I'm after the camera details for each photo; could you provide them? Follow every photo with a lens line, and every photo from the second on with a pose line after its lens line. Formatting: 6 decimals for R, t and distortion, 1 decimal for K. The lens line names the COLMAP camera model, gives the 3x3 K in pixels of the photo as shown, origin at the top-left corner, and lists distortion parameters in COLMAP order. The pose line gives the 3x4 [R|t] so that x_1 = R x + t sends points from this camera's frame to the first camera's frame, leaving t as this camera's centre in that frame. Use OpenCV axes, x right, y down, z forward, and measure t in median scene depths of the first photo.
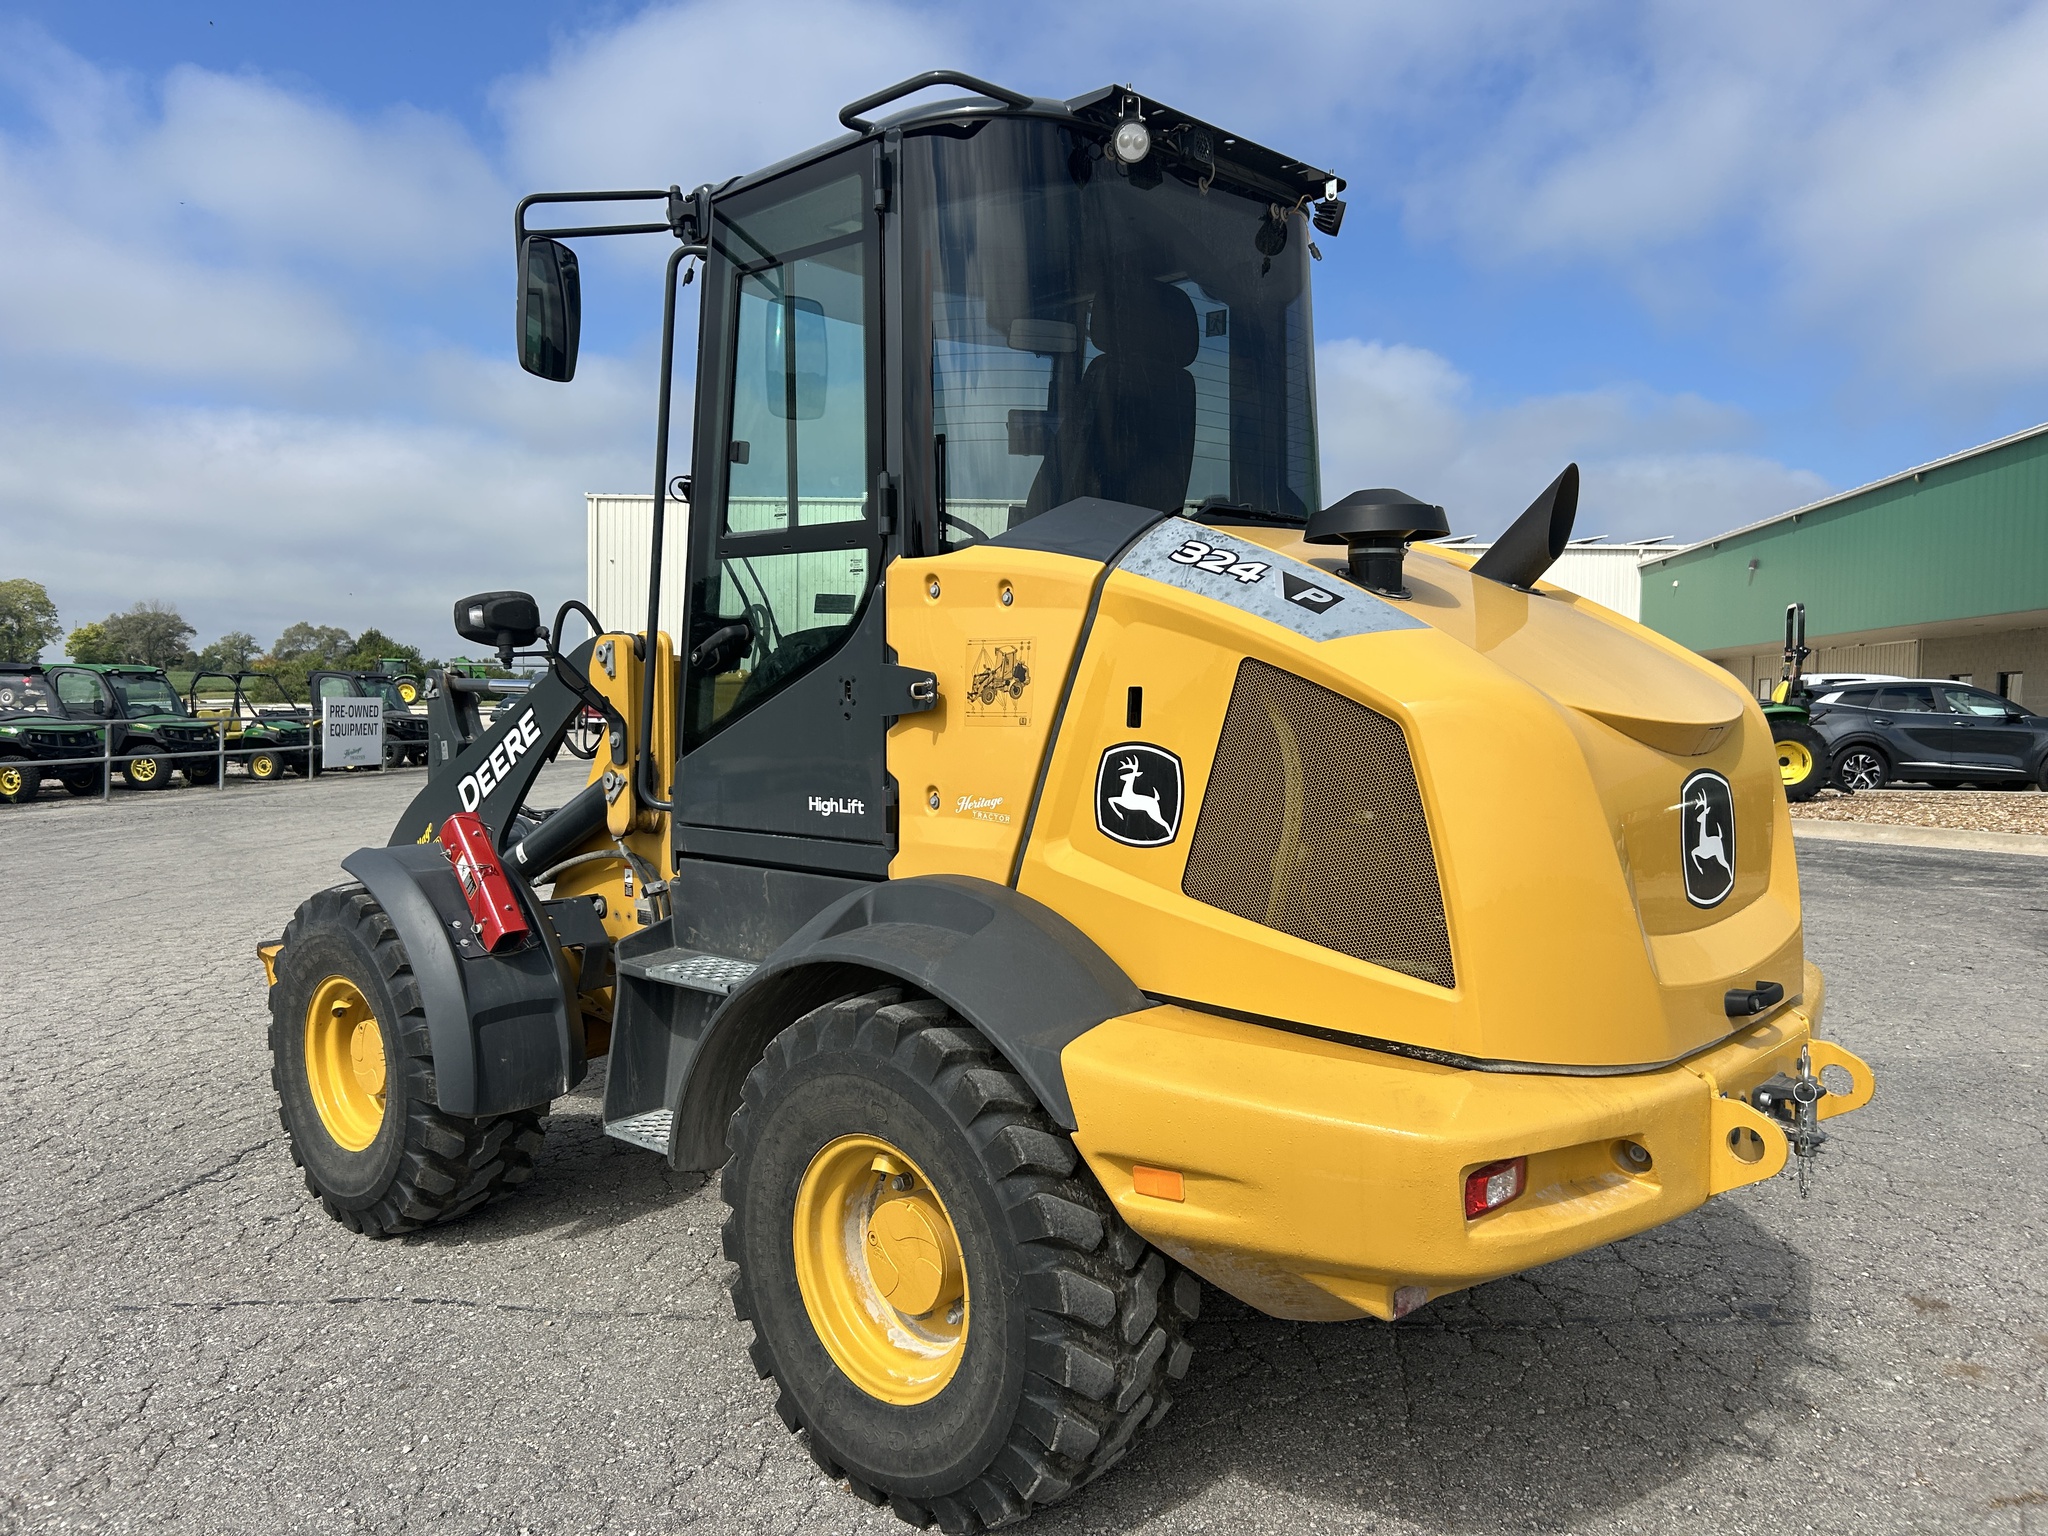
lens RADIAL K [[1563.9, 0, 1047.3], [0, 1563.9, 734.1], [0, 0, 1]] dist [0.069115, -0.100920]
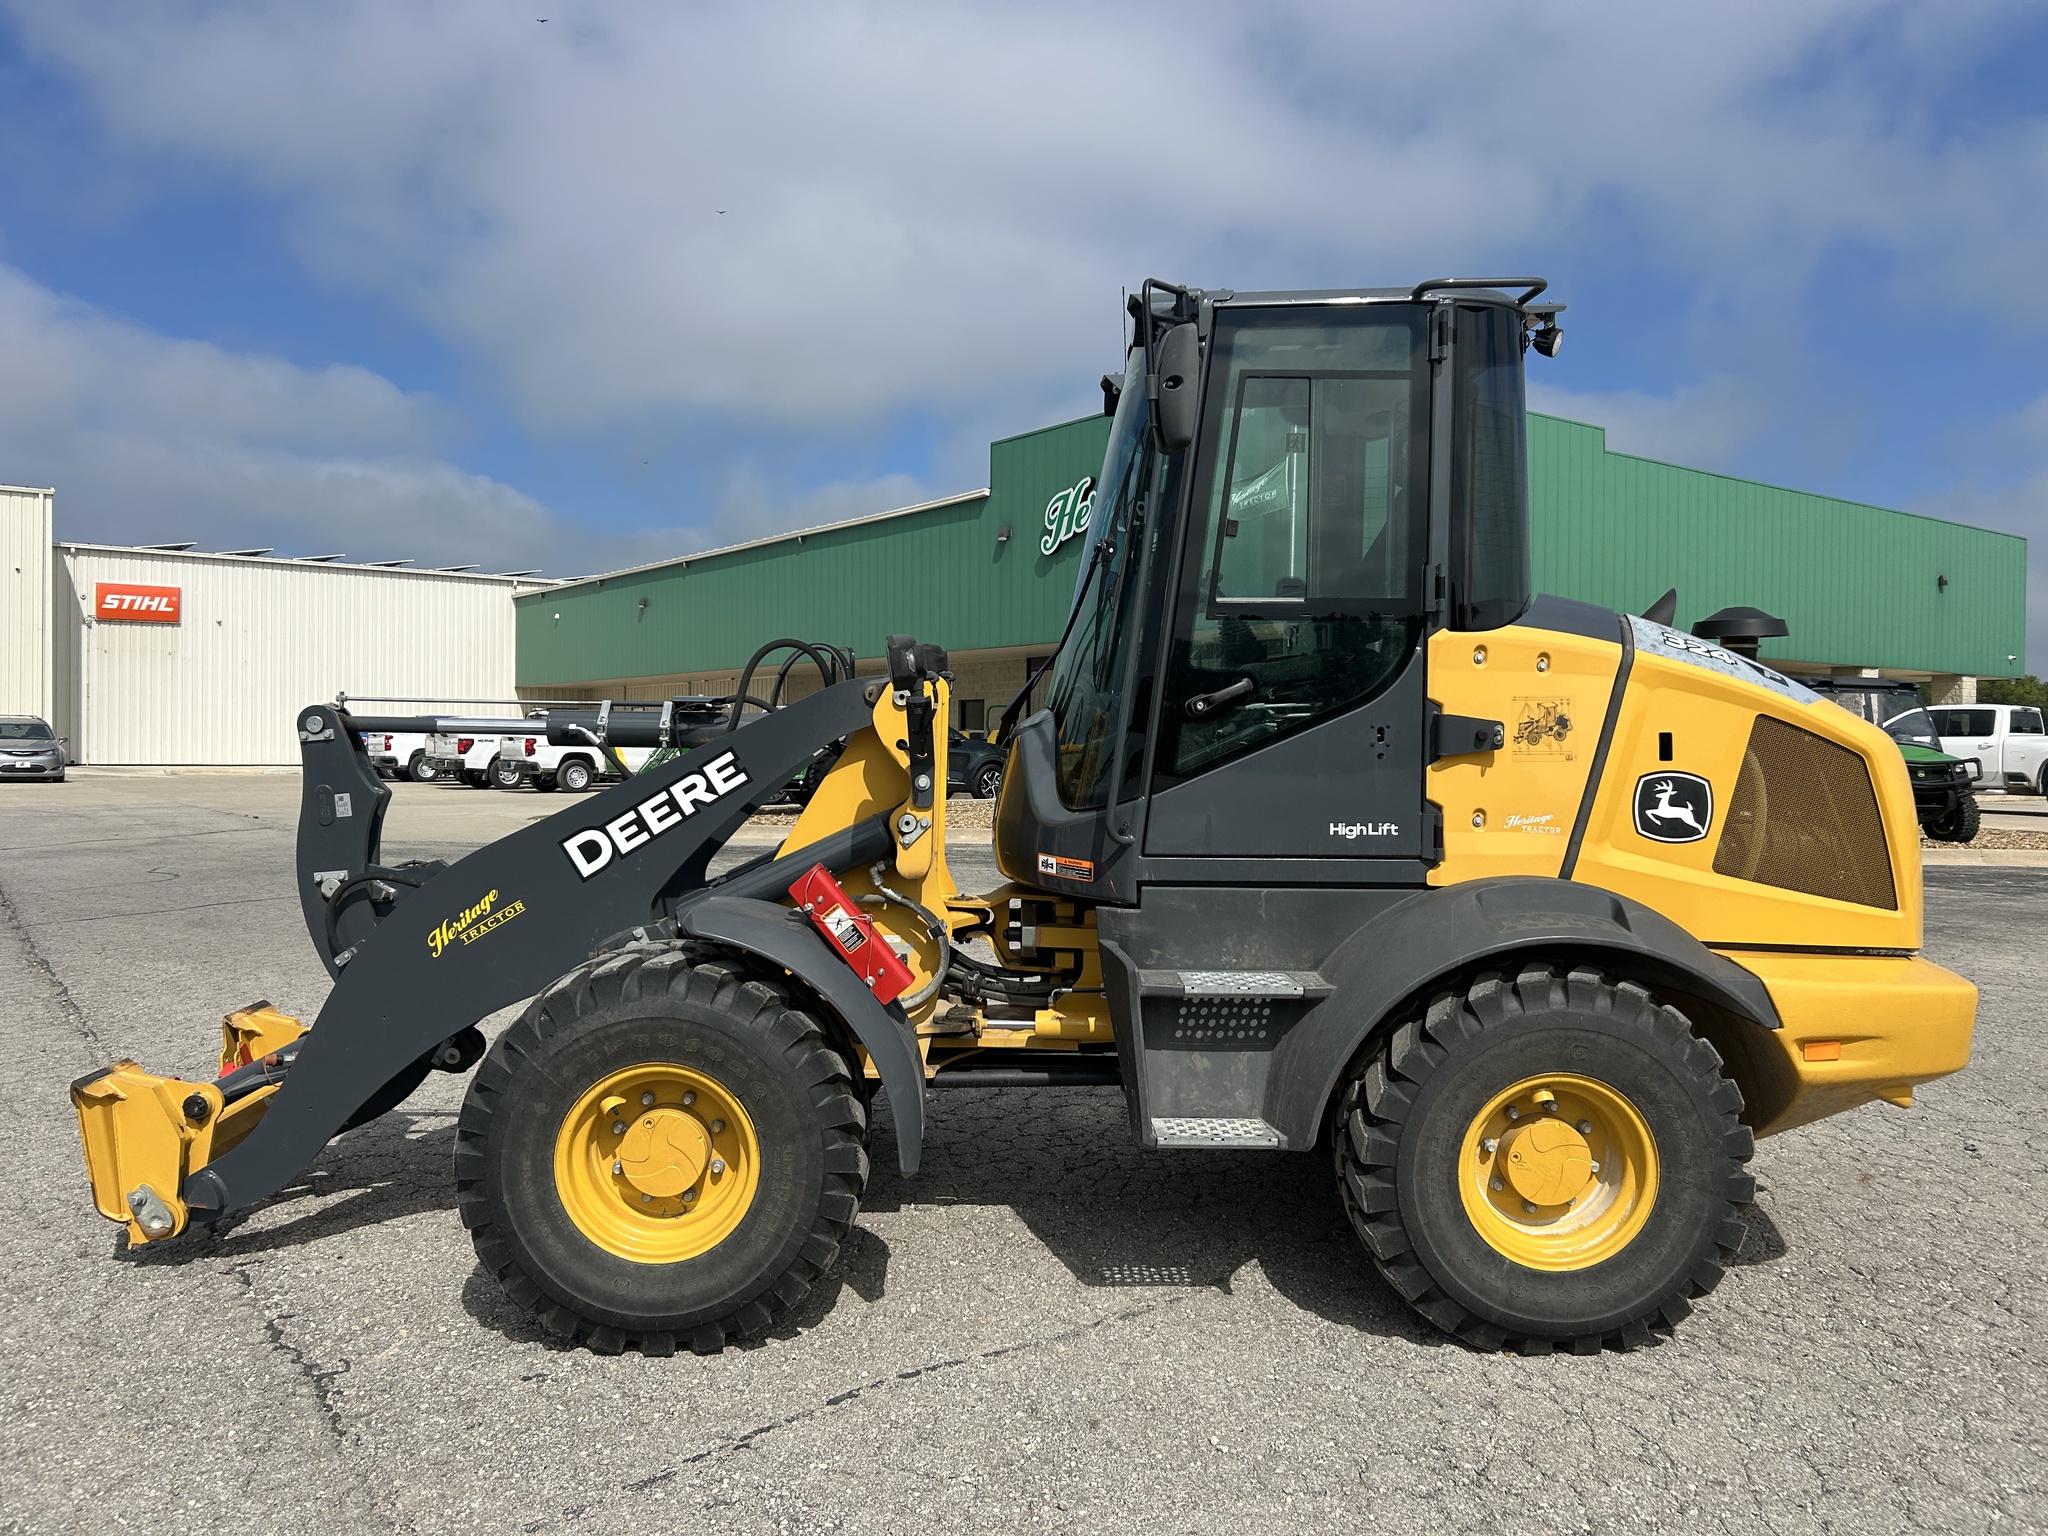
lens RADIAL K [[1576.7, 0, 1022.6], [0, 1576.7, 734.3], [0, 0, 1]] dist [0.064831, -0.113187]
pose [[0.724001, -0.005872, 0.689774, -1.220521], [0.017130, 0.999808, -0.009469, -0.021937], [-0.689586, 0.018672, 0.723963, 0.304365]]
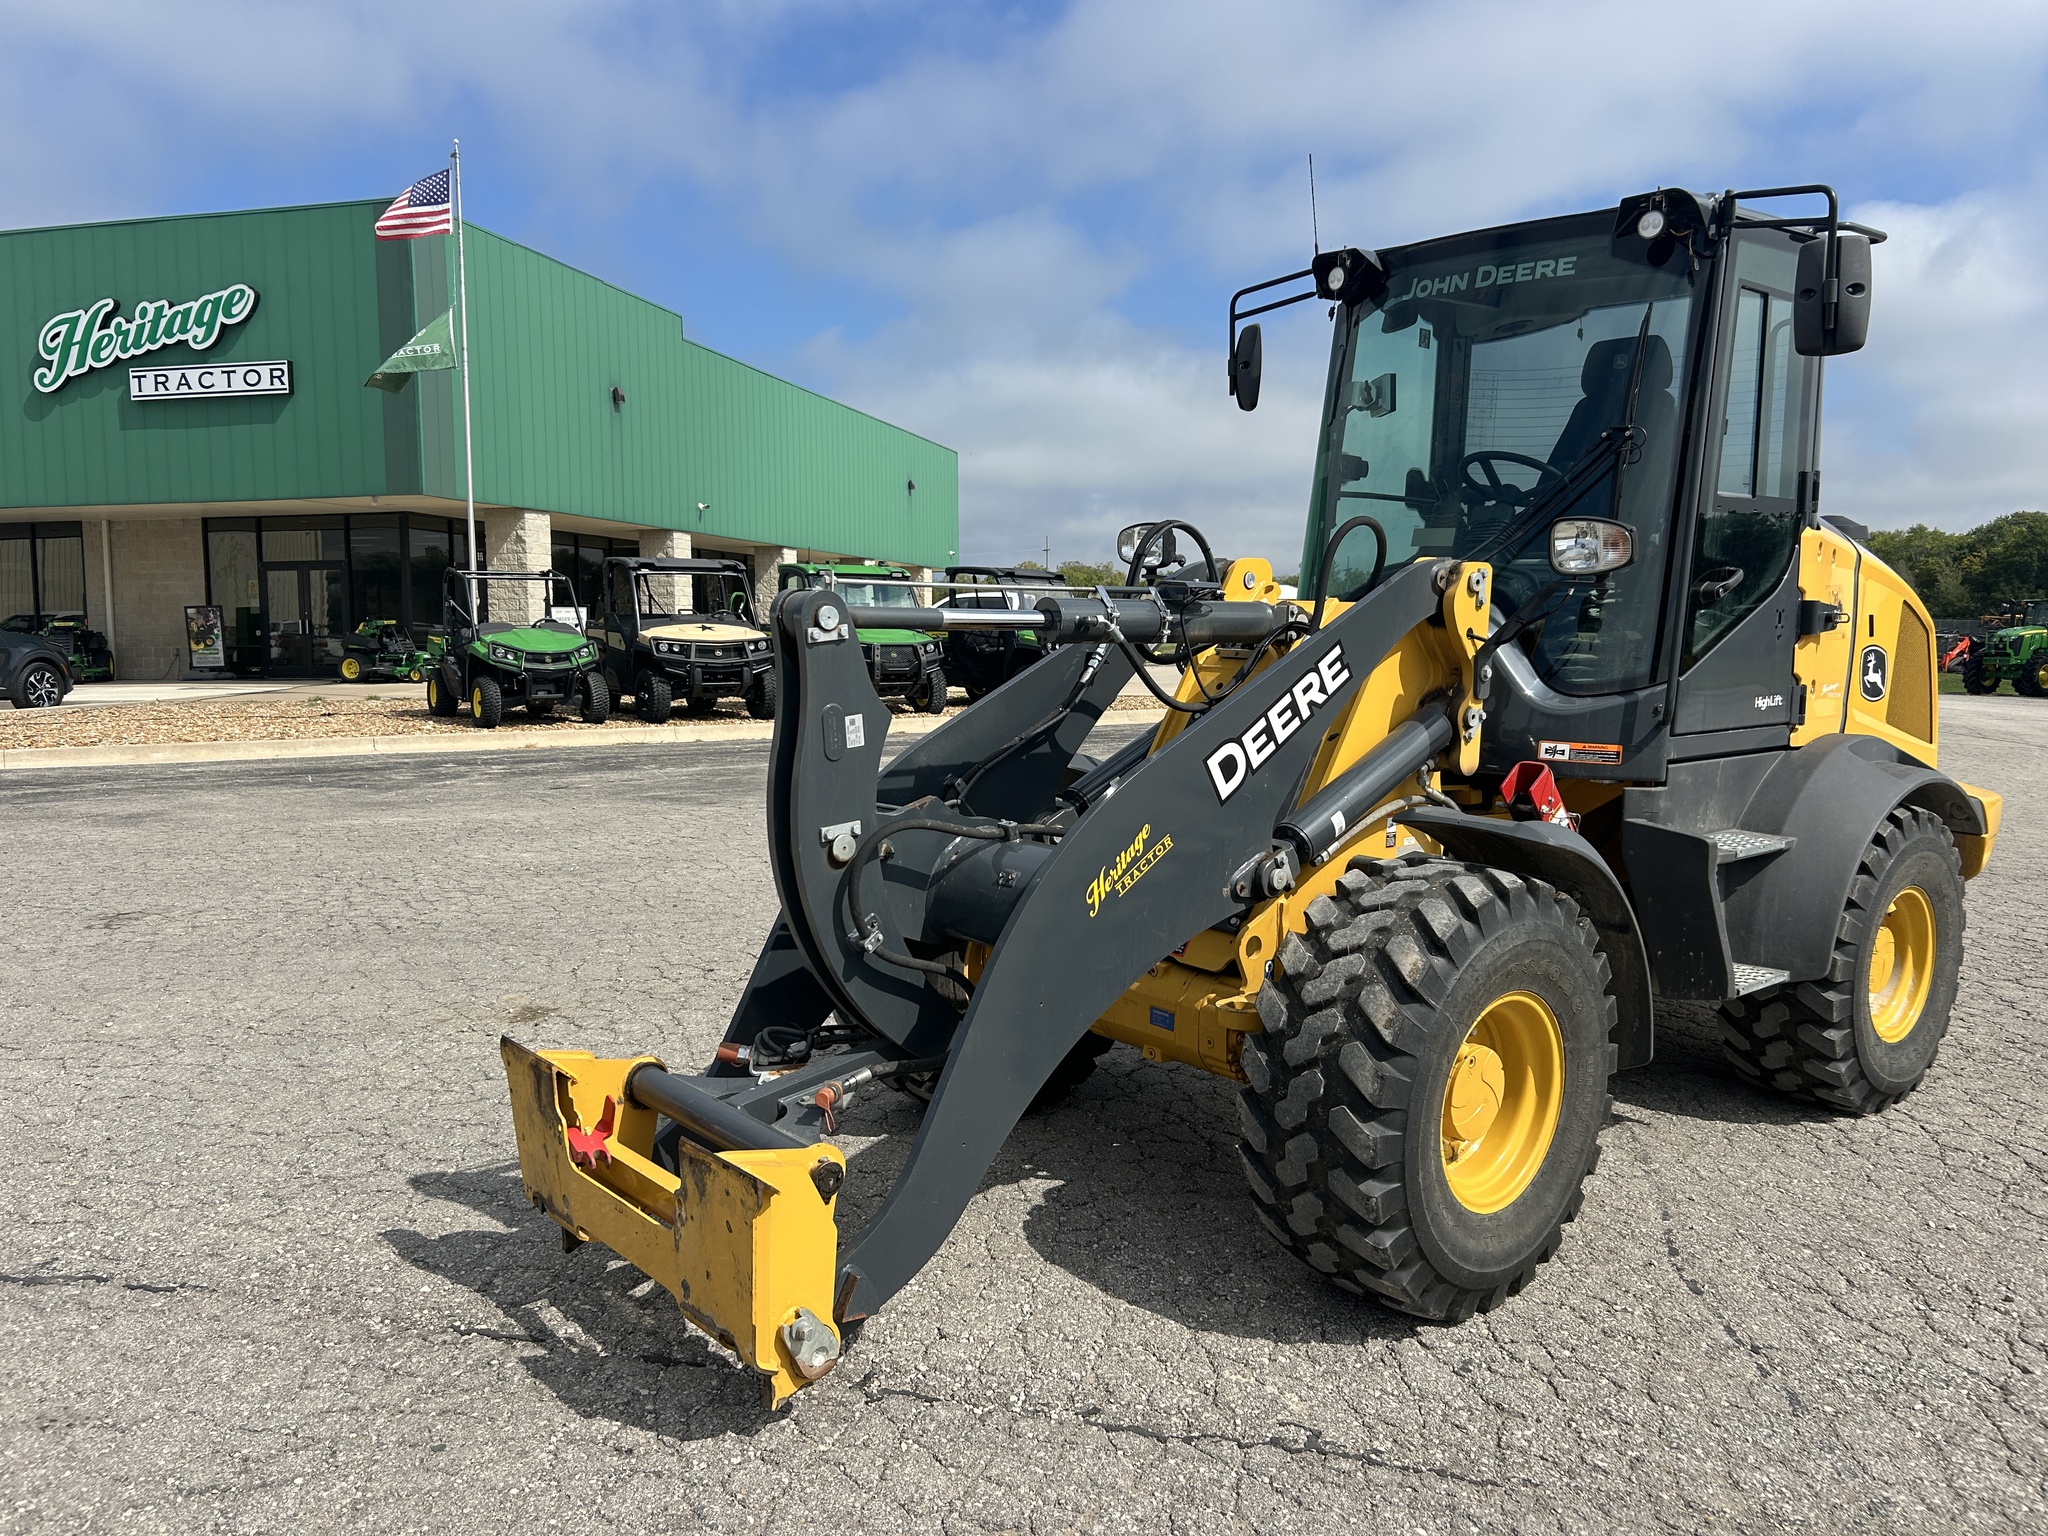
lens RADIAL K [[1576.7, 0, 1022.6], [0, 1576.7, 734.3], [0, 0, 1]] dist [0.064831, -0.113187]
pose [[0.134181, -0.081327, 0.987614, -1.678582], [0.030265, 0.996498, 0.077946, -0.057006], [-0.990495, 0.019431, 0.136173, 1.521577]]
